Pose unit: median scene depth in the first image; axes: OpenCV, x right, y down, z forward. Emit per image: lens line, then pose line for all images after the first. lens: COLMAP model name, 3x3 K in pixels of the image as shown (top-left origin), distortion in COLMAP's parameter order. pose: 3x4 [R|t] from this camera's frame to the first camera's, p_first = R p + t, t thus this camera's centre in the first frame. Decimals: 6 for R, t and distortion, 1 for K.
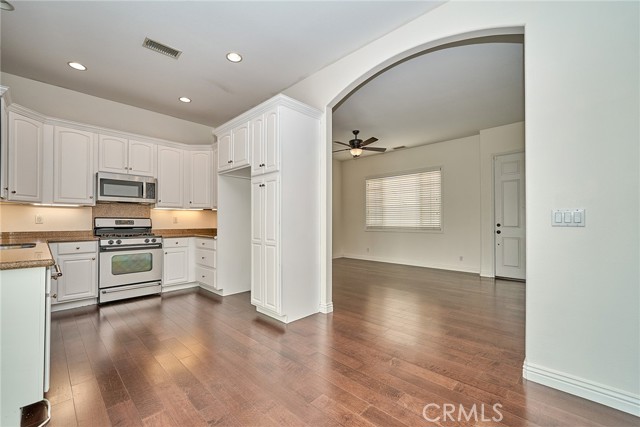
lens RADIAL K [[264.0, 0, 320.1], [0, 264.0, 217.5], [0, 0, 1]] dist [-0.000192, 0.000058]
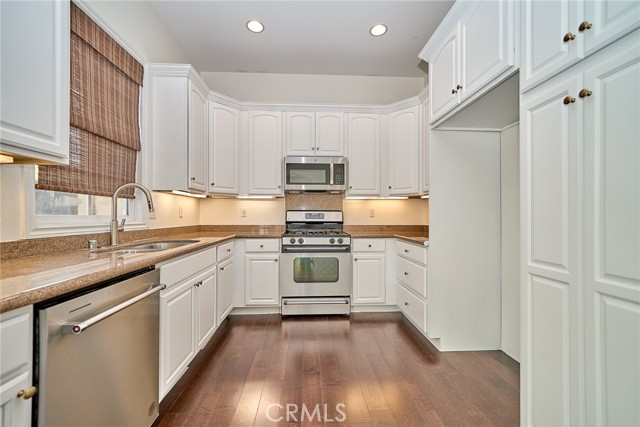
lens RADIAL K [[258.9, 0, 315.2], [0, 258.9, 213.6], [0, 0, 1]] dist [-0.002028, -0.000112]
pose [[0.707108, -0.002723, -0.707101, -0.174087], [0.008505, 0.999953, 0.004654, 0.007900], [0.707055, -0.009305, 0.707098, 0.445768]]
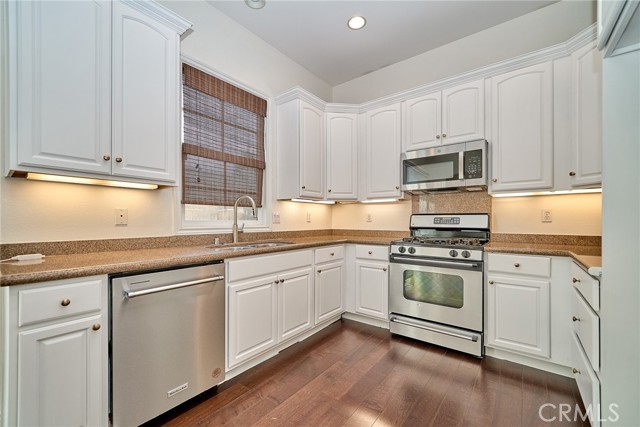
lens RADIAL K [[264.0, 0, 320.1], [0, 264.0, 217.5], [0, 0, 1]] dist [-0.000192, 0.000058]
pose [[0.080732, -0.007953, -0.996704, -0.114942], [0.016049, 0.999849, -0.006678, 0.010660], [0.996607, -0.015457, 0.080847, 0.656514]]
